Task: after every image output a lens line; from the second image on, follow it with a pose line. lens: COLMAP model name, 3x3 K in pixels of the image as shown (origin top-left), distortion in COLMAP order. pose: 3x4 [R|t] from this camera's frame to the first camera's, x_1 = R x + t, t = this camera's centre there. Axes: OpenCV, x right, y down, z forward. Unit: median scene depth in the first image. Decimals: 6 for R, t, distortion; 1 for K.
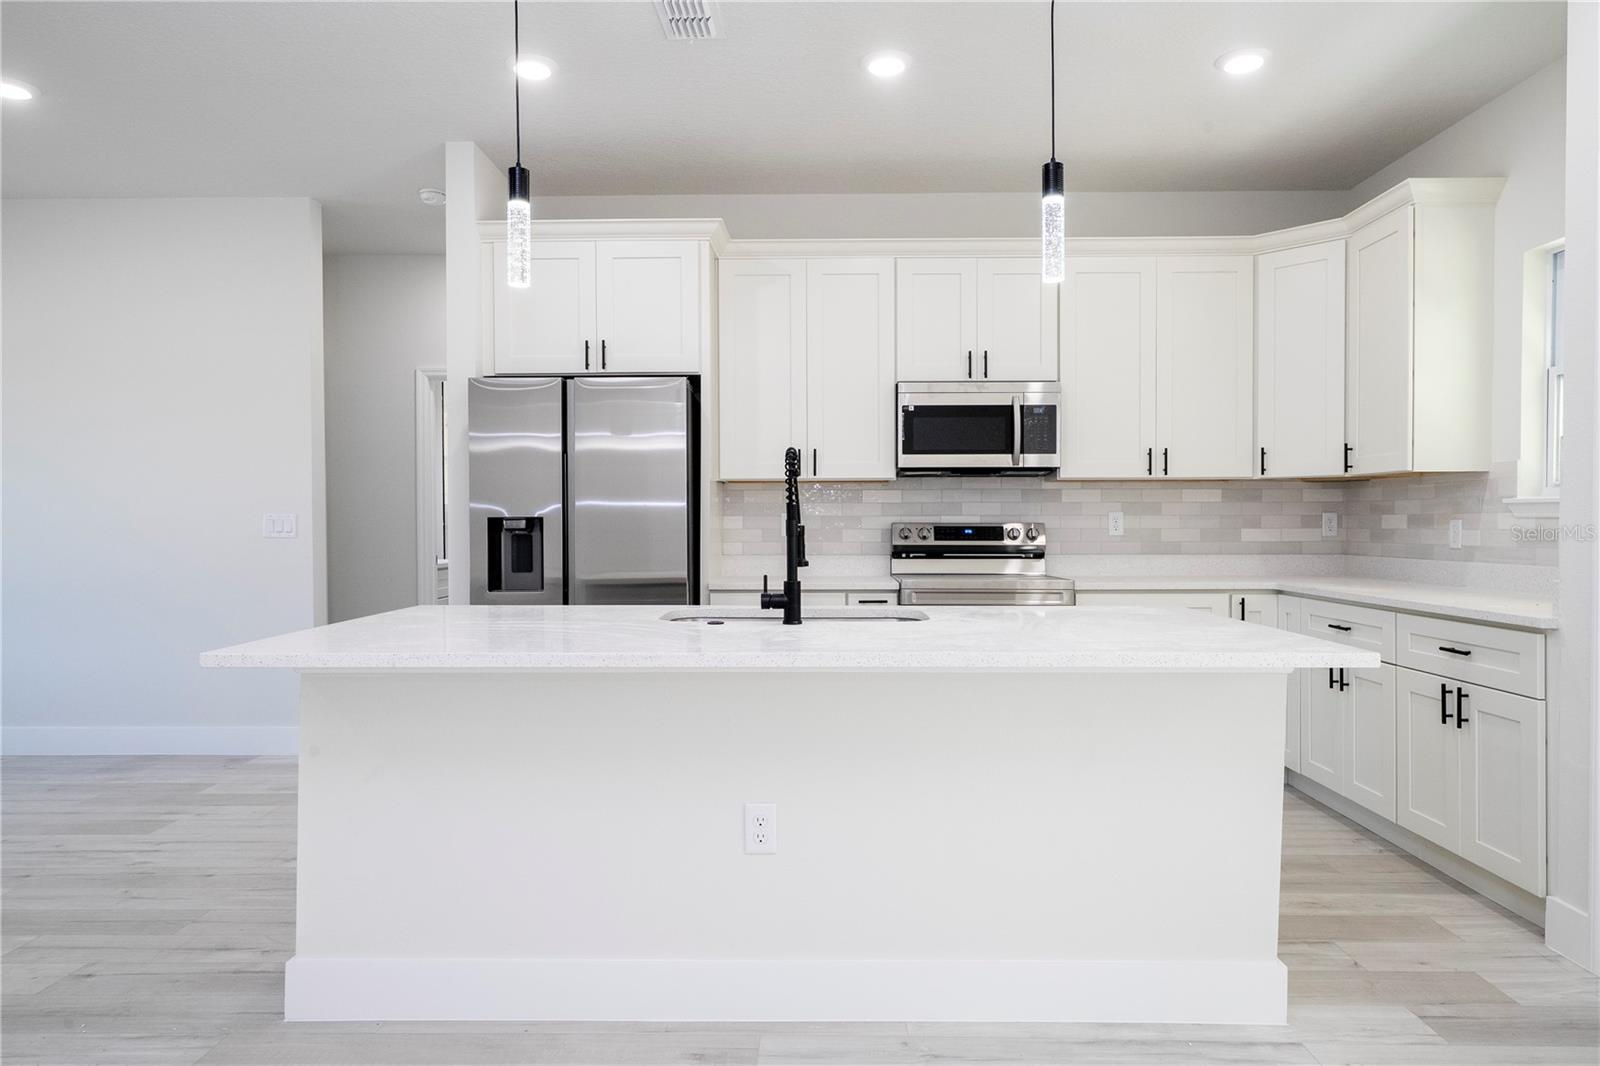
lens RADIAL K [[982.6, 0, 812.5], [0, 982.6, 530.2], [0, 0, 1]] dist [-0.002417, 0.004212]
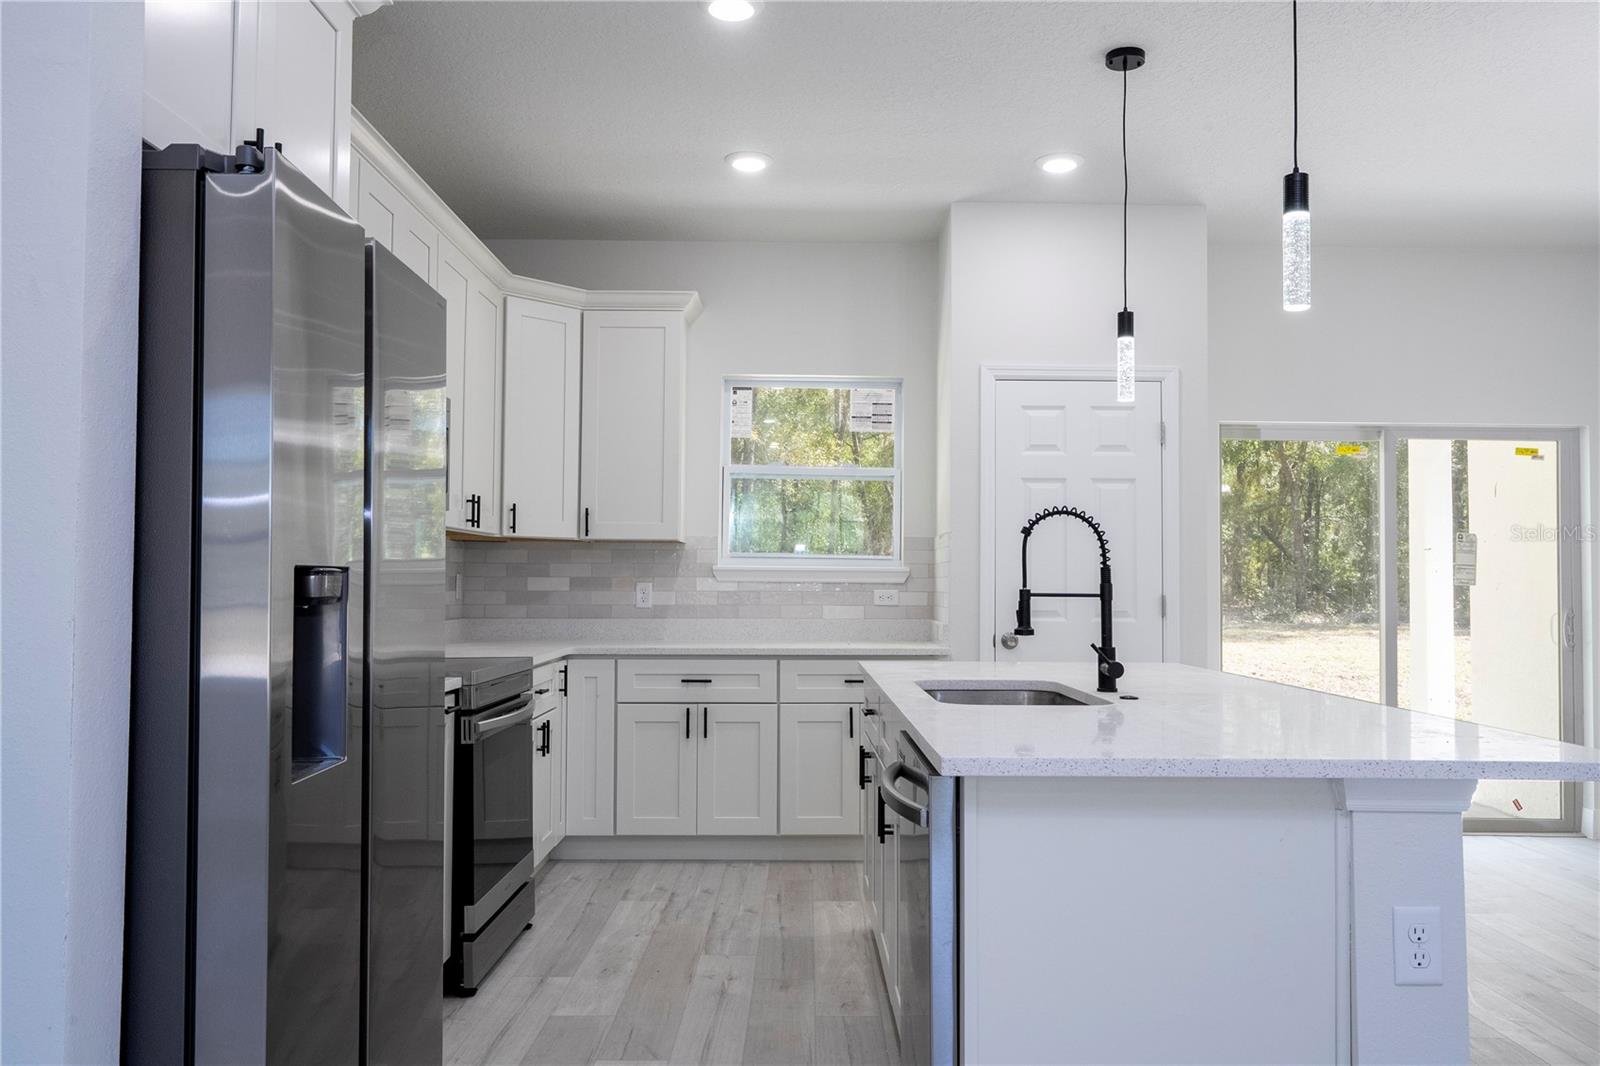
lens RADIAL K [[1214.0, 0, 802.8], [0, 1214.0, 532.8], [0, 0, 1]] dist [-0.022800, 0.009519]
pose [[-0.014172, 0.044287, 0.998918, -0.720815], [0.003868, 0.999014, -0.044236, -0.005432], [-0.999892, 0.003237, -0.014330, 0.785123]]
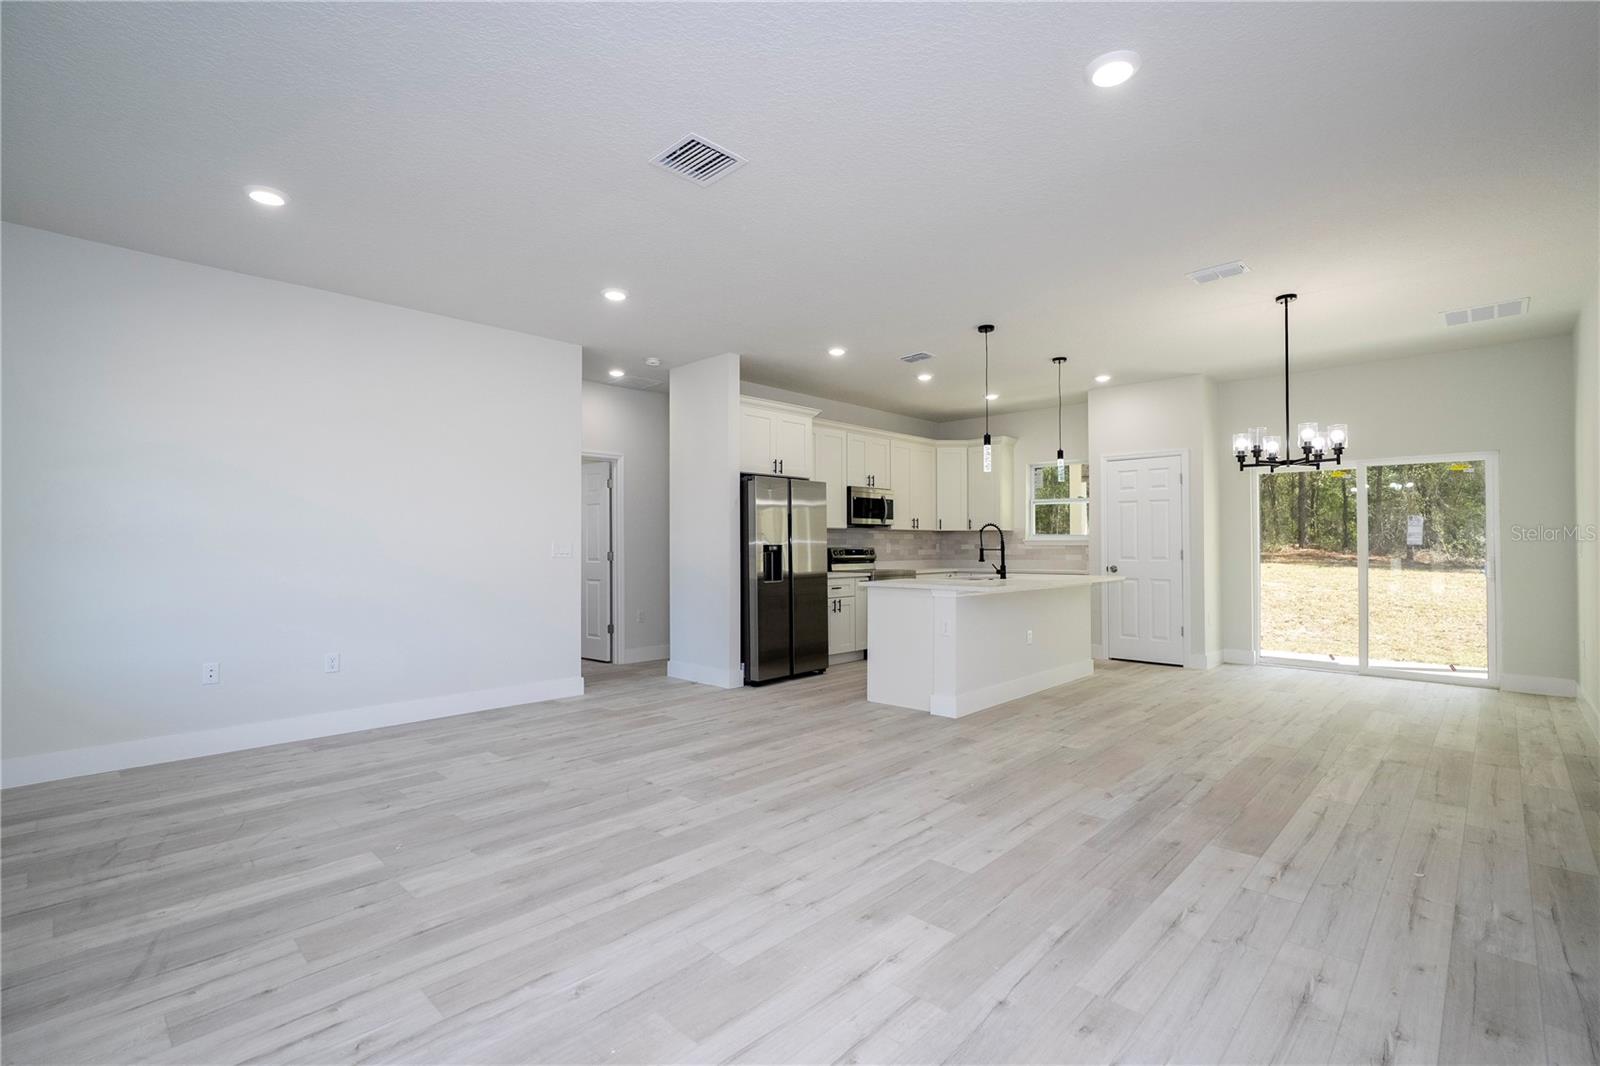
lens RADIAL K [[720.4, 0, 810.3], [0, 720.4, 532.3], [0, 0, 1]] dist [-0.005746, 0.003547]
pose [[0.681253, 0.014199, 0.731910, -1.284212], [0.008318, 0.999597, -0.027134, 0.001716], [-0.732001, 0.024573, 0.680861, -0.079594]]
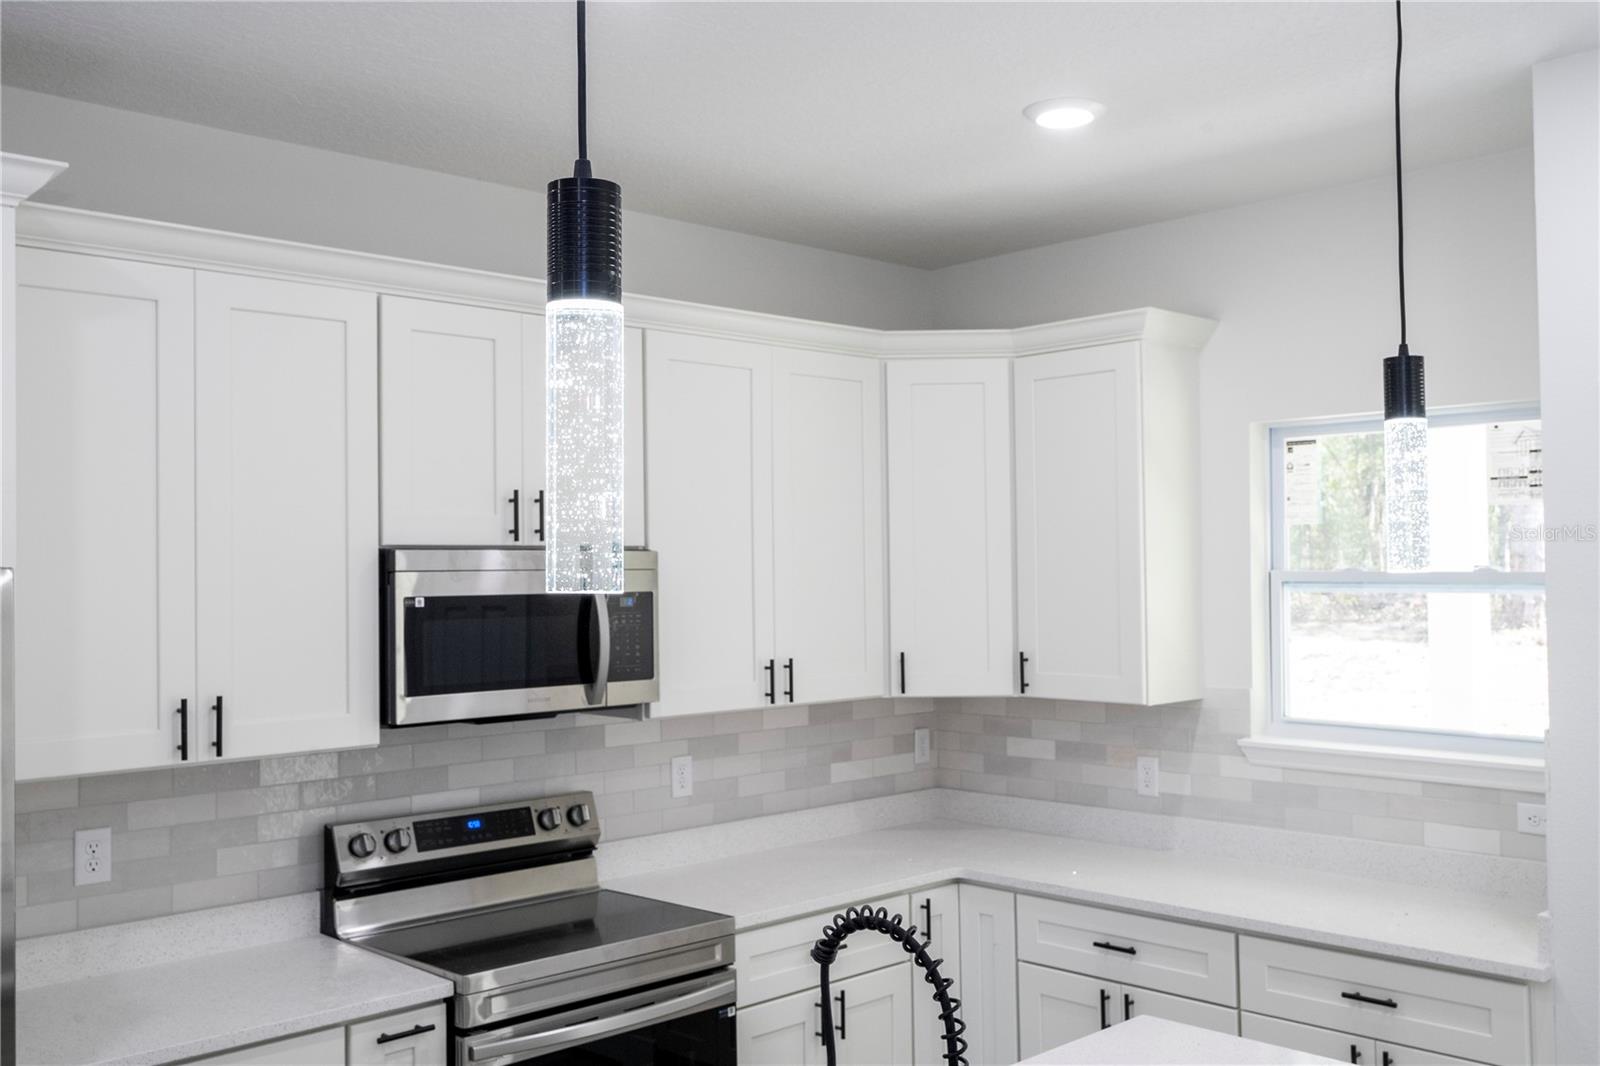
lens RADIAL K [[1472.6, 0, 807.6], [0, 1472.6, 542.1], [0, 0, 1]] dist [0.013311, 0.000000]
pose [[0.712336, 0.008565, 0.701786, -0.296616], [0.018240, 0.999362, -0.030712, -0.135840], [-0.701602, 0.034678, 0.711725, 0.356721]]
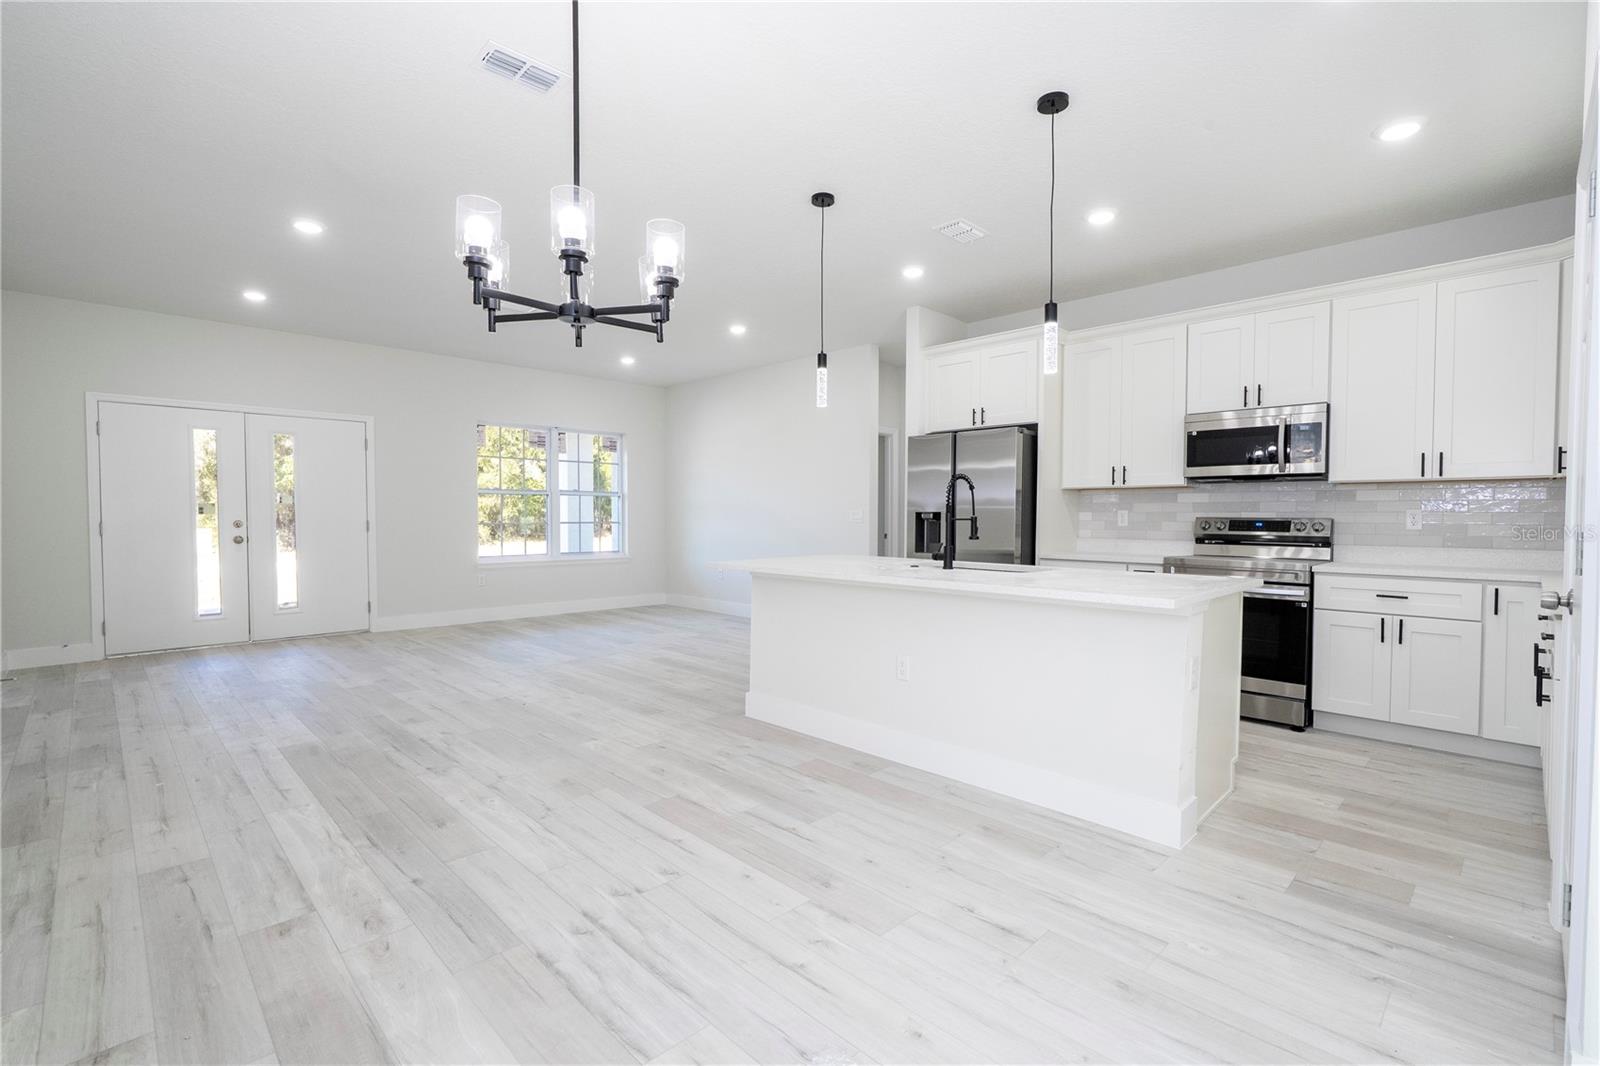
lens RADIAL K [[720.4, 0, 811.1], [0, 720.4, 536.7], [0, 0, 1]] dist [-0.005746, 0.003547]
pose [[0.716932, 0.025118, -0.696691, 0.444170], [-0.012014, 0.999647, 0.023677, 0.002523], [0.697040, -0.008605, 0.716981, -0.095504]]
